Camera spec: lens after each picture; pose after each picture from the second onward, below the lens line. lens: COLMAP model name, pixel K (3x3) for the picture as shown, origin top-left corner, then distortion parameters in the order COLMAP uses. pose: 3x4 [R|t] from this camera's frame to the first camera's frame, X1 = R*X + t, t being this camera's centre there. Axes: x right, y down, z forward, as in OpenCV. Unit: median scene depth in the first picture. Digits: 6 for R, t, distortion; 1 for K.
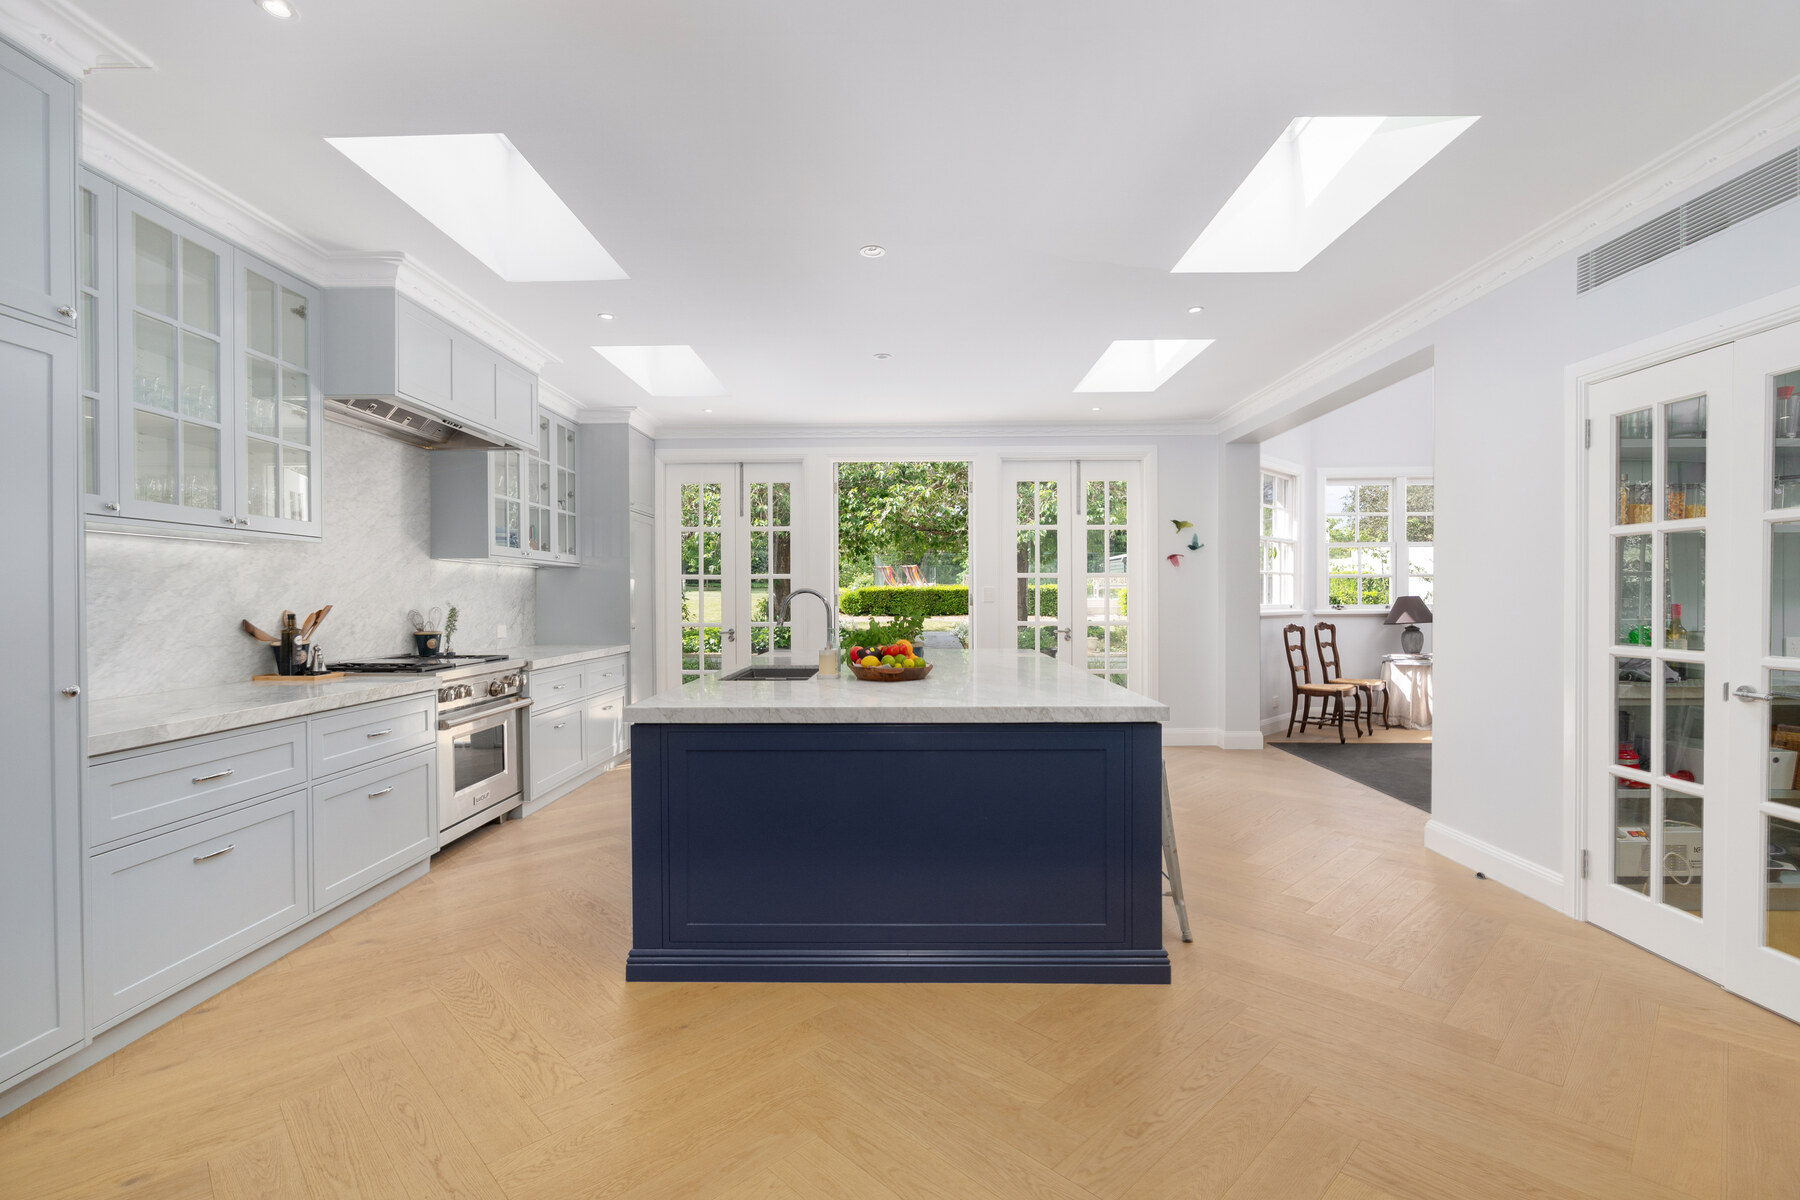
lens RADIAL K [[826.3, 0, 896.3], [0, 826.3, 602.7], [0, 0, 1]] dist [-0.005790, 0.002457]
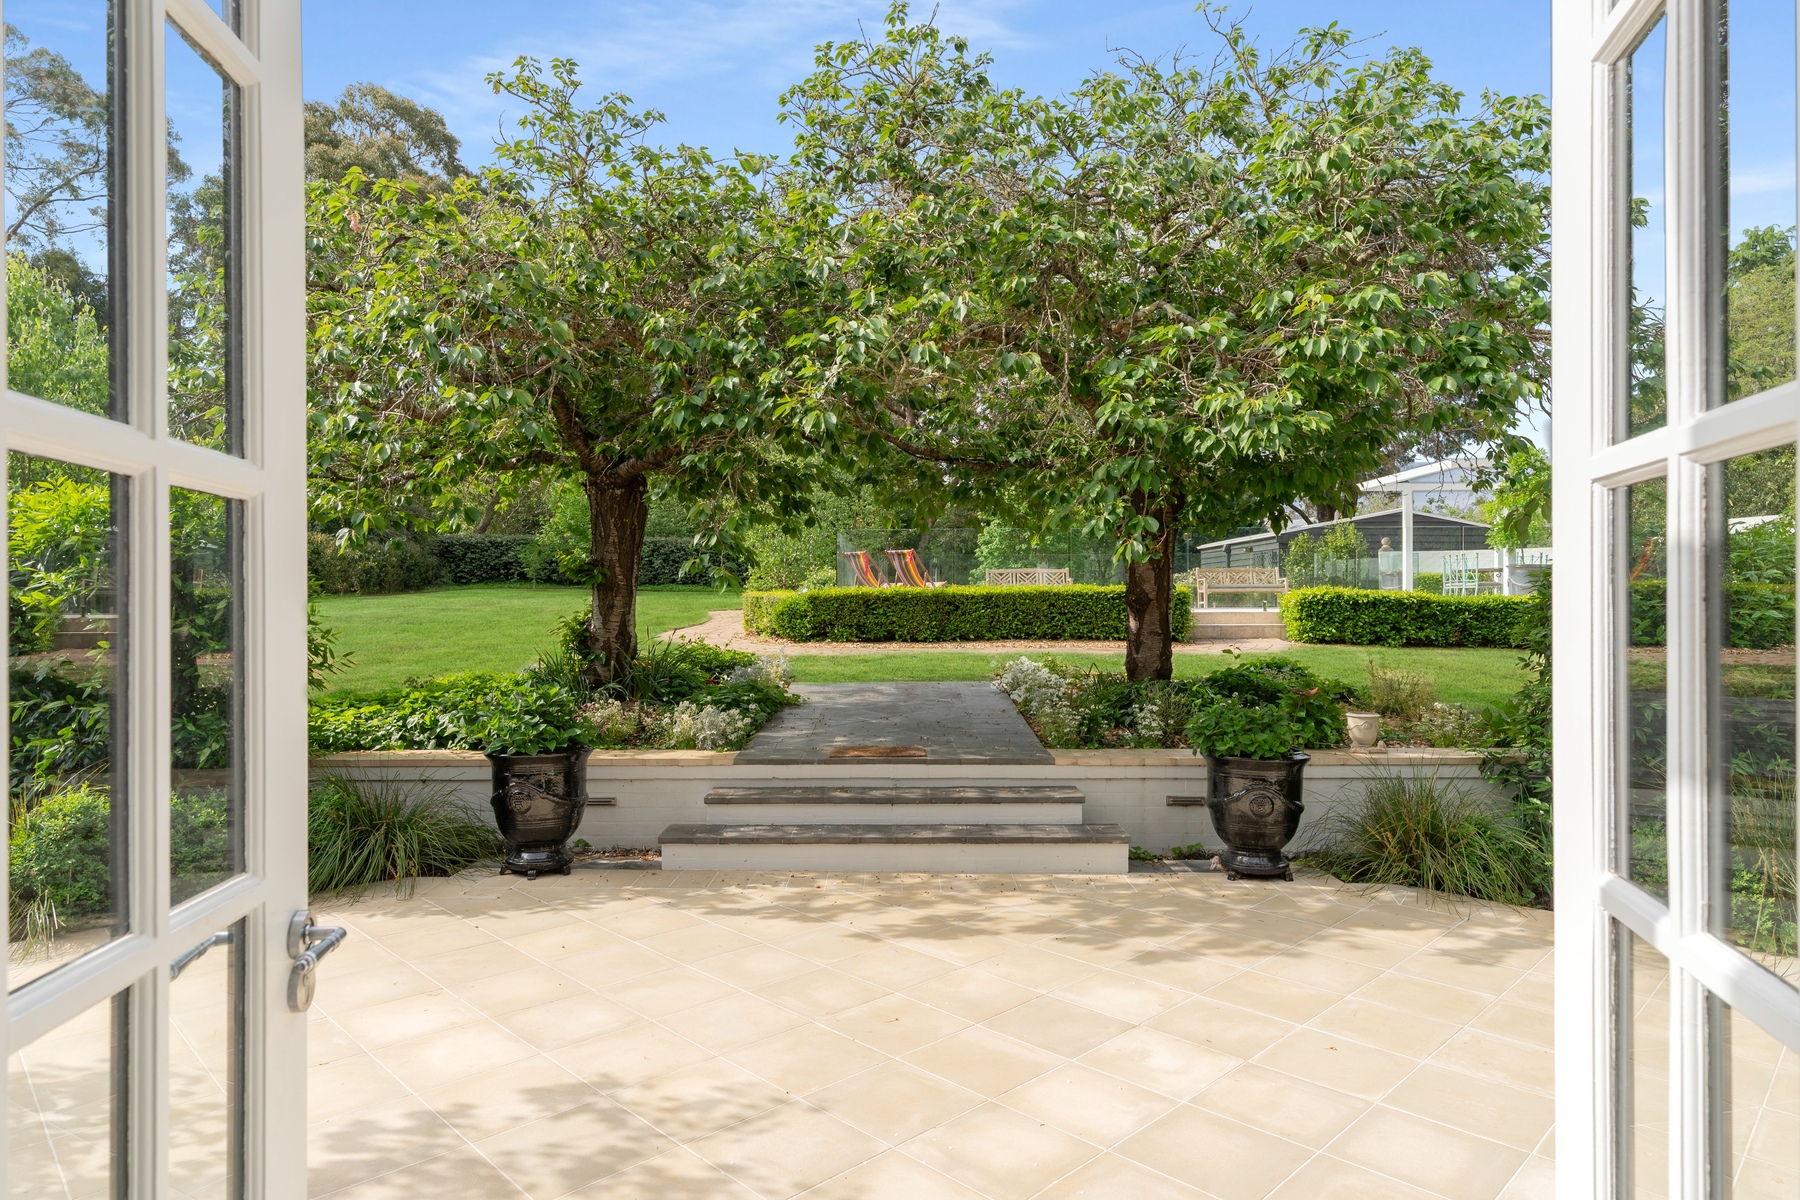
lens RADIAL K [[996.4, 0, 882.1], [0, 996.4, 601.5], [0, 0, 1]] dist [-0.025349, -0.000678]
pose [[0.999999, -0.001453, 0.000261, 0.013853], [0.001455, 0.999966, -0.008153, -0.021245], [-0.000249, 0.008153, 0.999967, 1.378660]]
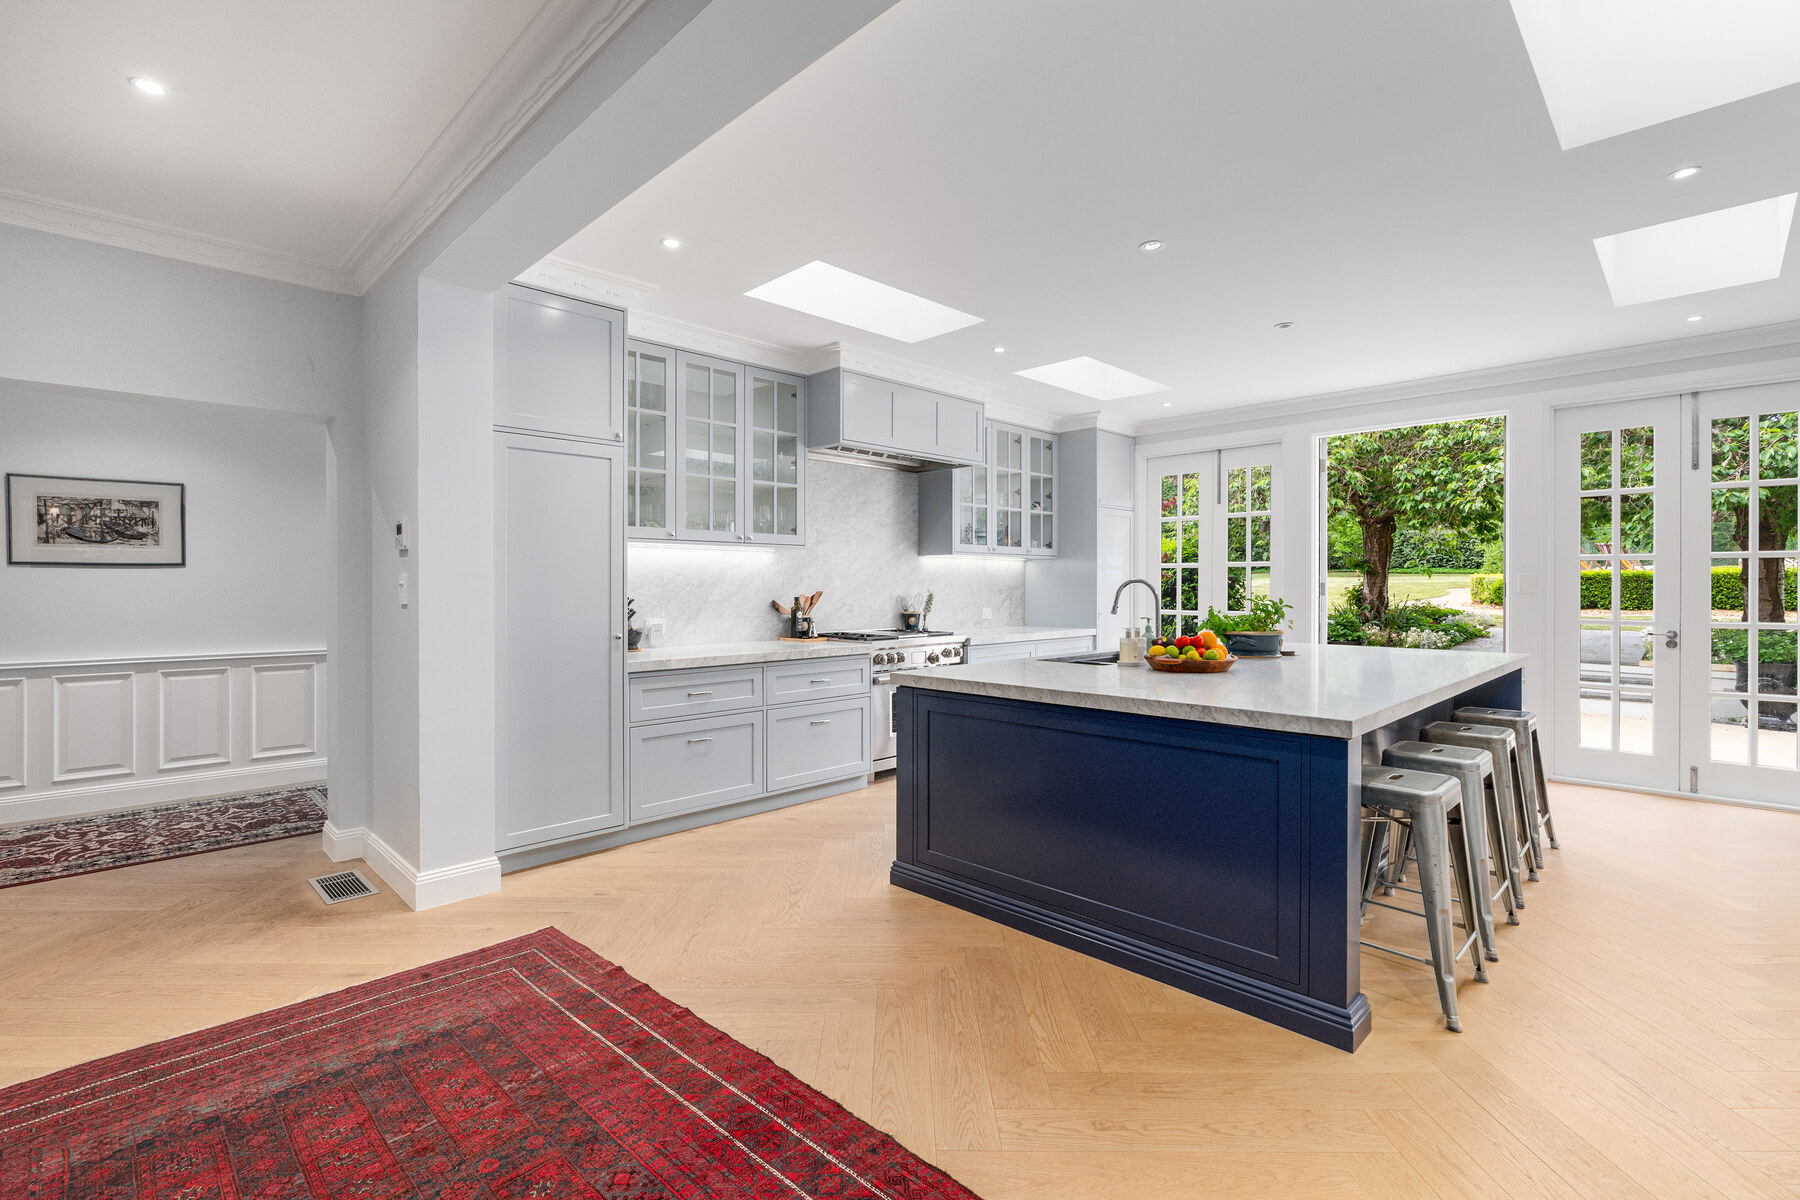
lens RADIAL K [[826.3, 0, 901.7], [0, 826.3, 589.4], [0, 0, 1]] dist [-0.005790, 0.002457]
pose [[0.715273, 0.006335, -0.698816, 0.338656], [-0.006064, 0.999978, 0.002859, -0.004500], [0.698819, 0.002193, 0.715295, 0.046899]]
